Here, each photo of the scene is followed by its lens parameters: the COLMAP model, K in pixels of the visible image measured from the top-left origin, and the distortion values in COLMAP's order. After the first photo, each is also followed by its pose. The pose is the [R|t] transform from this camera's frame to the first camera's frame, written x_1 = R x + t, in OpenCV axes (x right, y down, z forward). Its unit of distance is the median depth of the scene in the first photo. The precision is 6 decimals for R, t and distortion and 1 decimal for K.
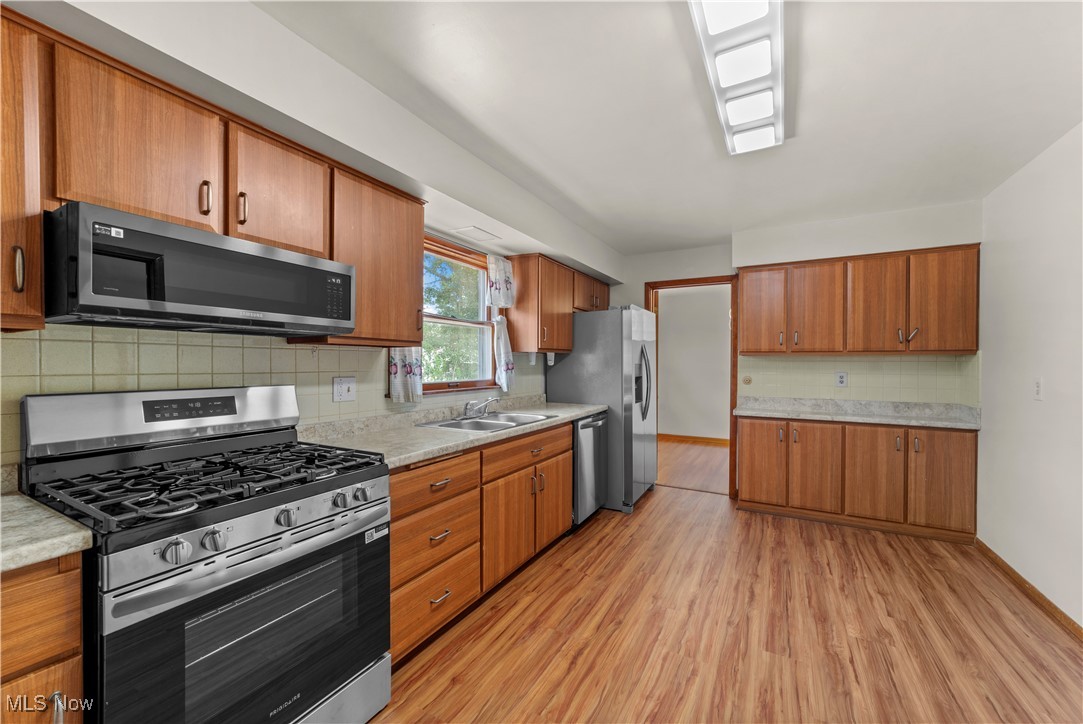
lens RADIAL K [[427.4, 0, 543.8], [0, 427.4, 368.4], [0, 0, 1]] dist [-0.001849, 0.000122]
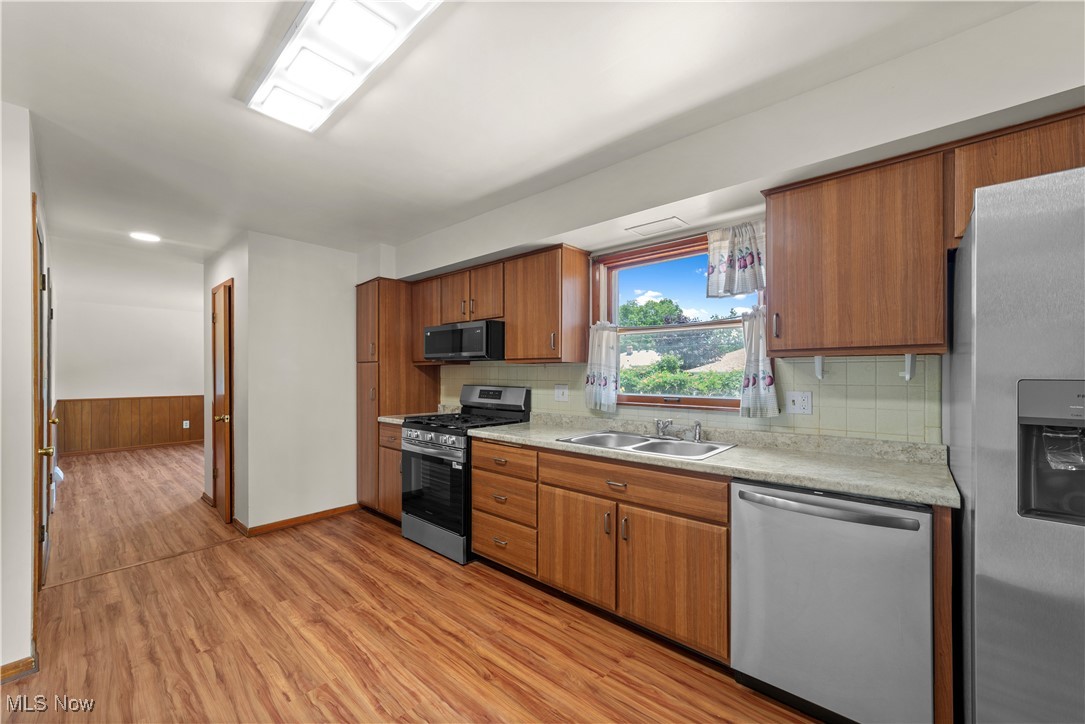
lens RADIAL K [[428.2, 0, 544.8], [0, 428.2, 368.4], [0, 0, 1]] dist [-0.001849, 0.000122]
pose [[-0.220024, -0.010456, -0.975438, 1.021737], [-0.010030, 0.999914, -0.008455, -0.023823], [0.975443, 0.007924, -0.220110, 1.327873]]
